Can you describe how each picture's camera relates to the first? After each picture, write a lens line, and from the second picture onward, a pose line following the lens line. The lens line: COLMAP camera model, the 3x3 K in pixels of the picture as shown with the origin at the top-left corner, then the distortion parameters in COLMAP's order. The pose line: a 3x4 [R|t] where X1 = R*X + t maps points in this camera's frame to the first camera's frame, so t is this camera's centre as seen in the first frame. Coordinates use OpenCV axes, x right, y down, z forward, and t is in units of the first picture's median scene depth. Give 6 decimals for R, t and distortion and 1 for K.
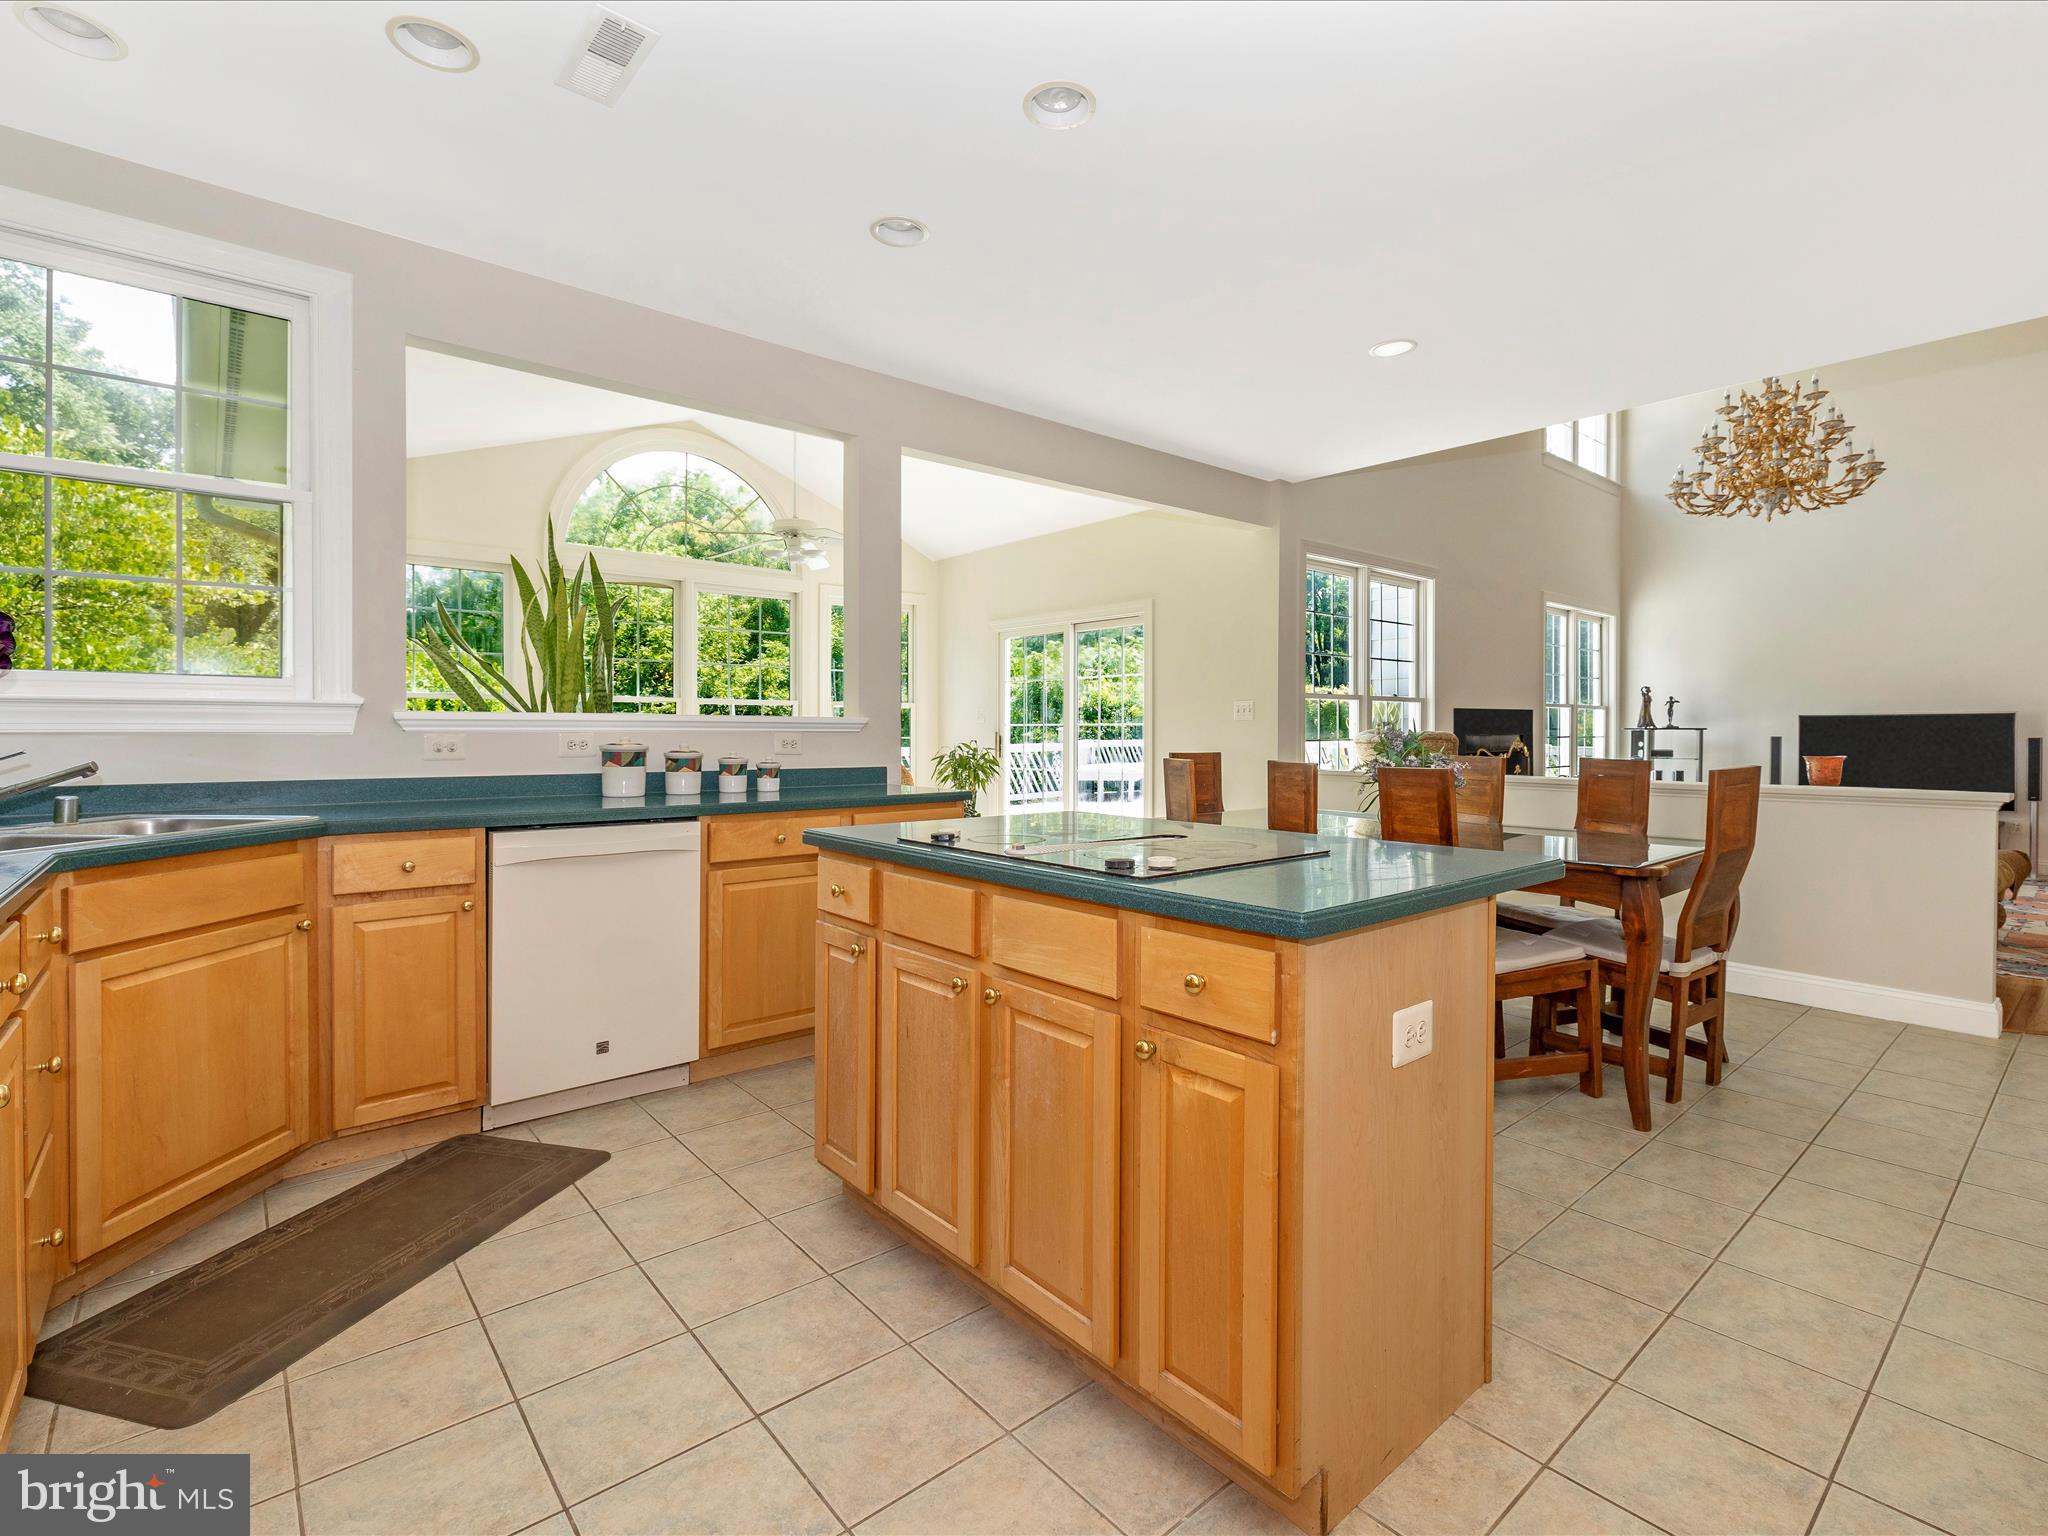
lens RADIAL K [[961.6, 0, 1030.5], [0, 961.6, 740.3], [0, 0, 1]] dist [-0.004994, -0.000720]
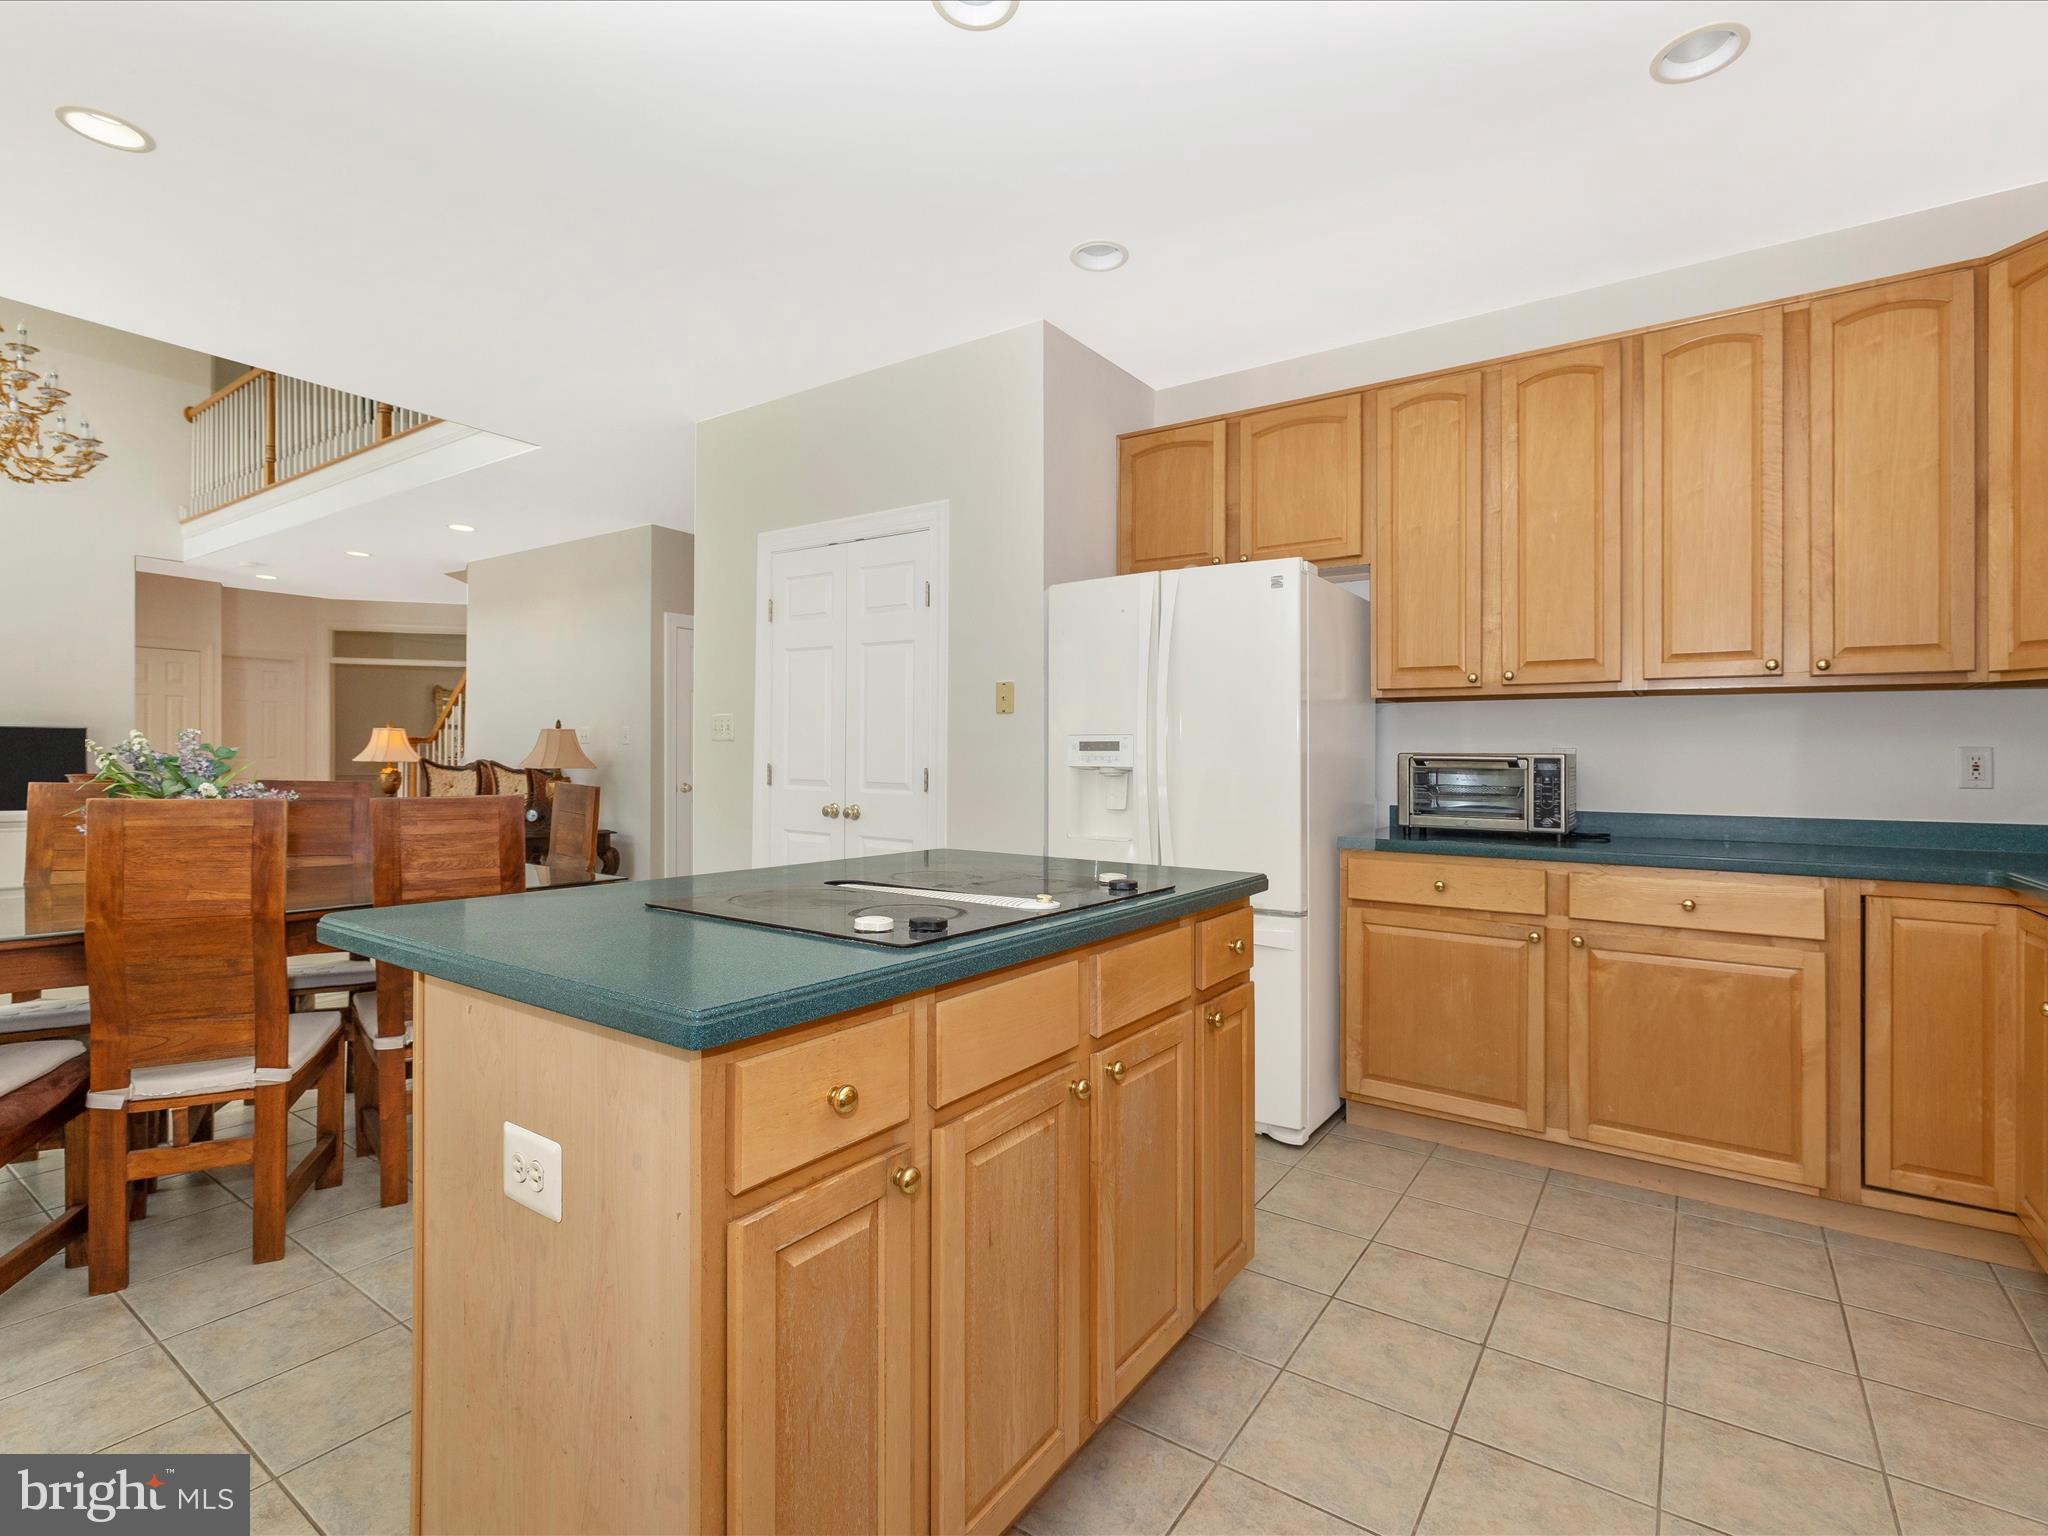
lens RADIAL K [[994.7, 0, 1012.1], [0, 994.7, 754.2], [0, 0, 1]] dist [0.002252, 0.000510]
pose [[-0.244444, -0.006465, 0.969642, -0.629441], [-0.001201, 0.999979, 0.006365, -0.014515], [-0.969663, 0.000392, -0.244446, 0.944981]]
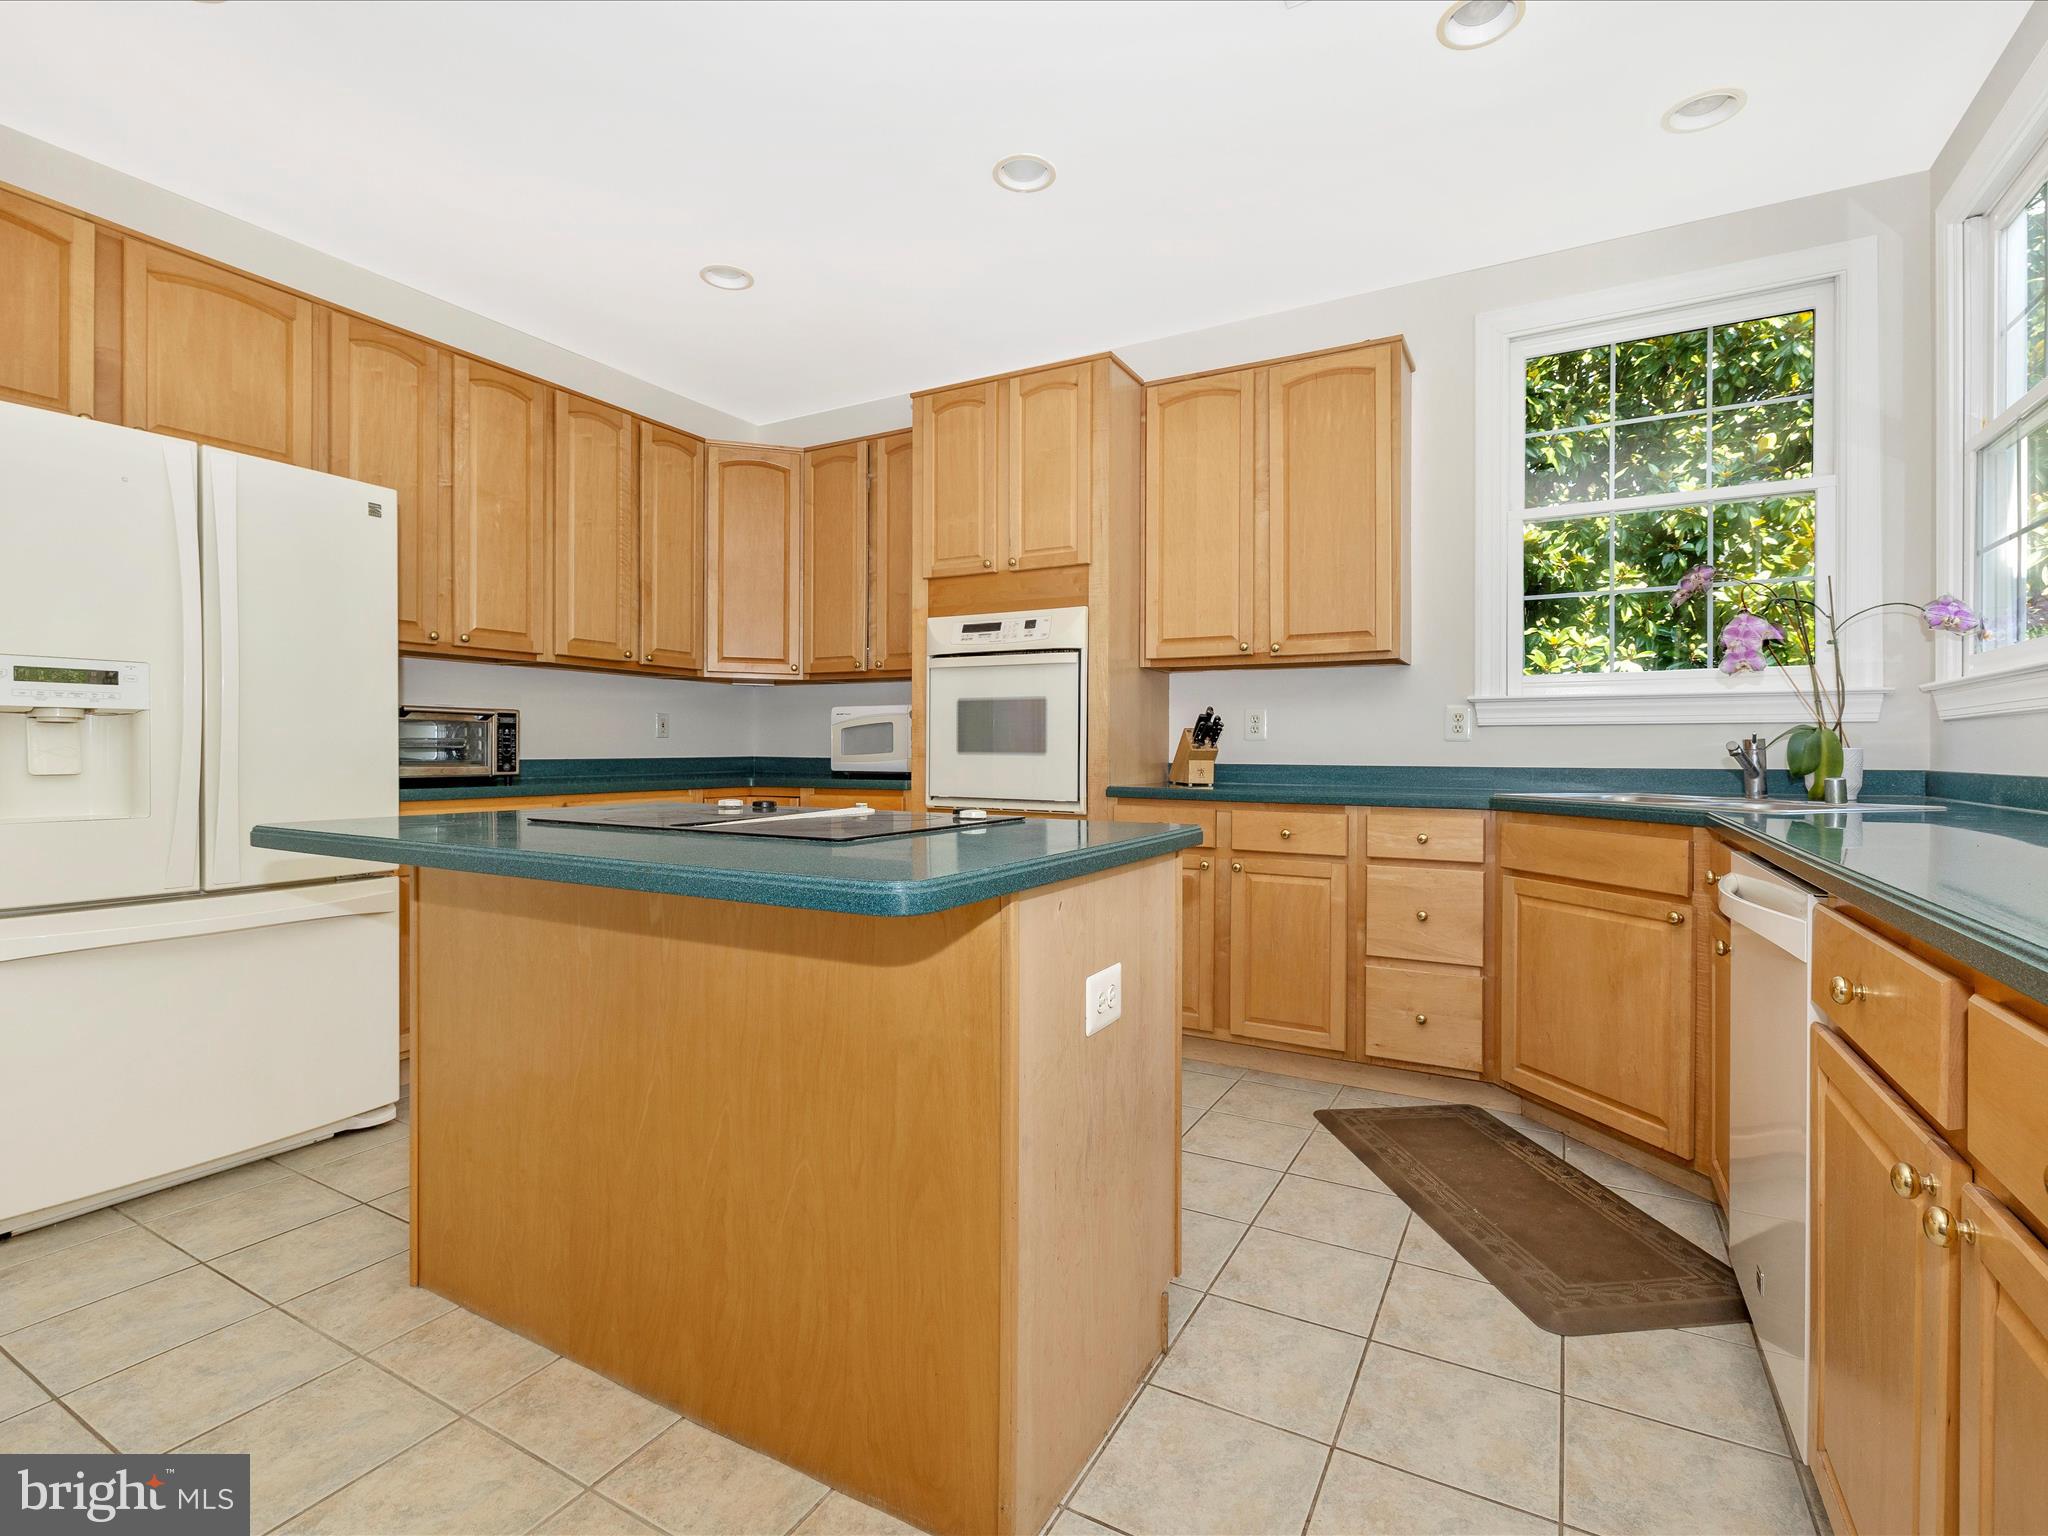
lens RADIAL K [[957.9, 0, 1030.8], [0, 957.9, 753.7], [0, 0, 1]] dist [-0.001188, -0.000259]
pose [[-0.937629, -0.007946, -0.347548, 0.141942], [-0.012489, 0.999863, 0.010834, 0.030667], [0.347414, 0.014499, -0.937600, 1.565509]]
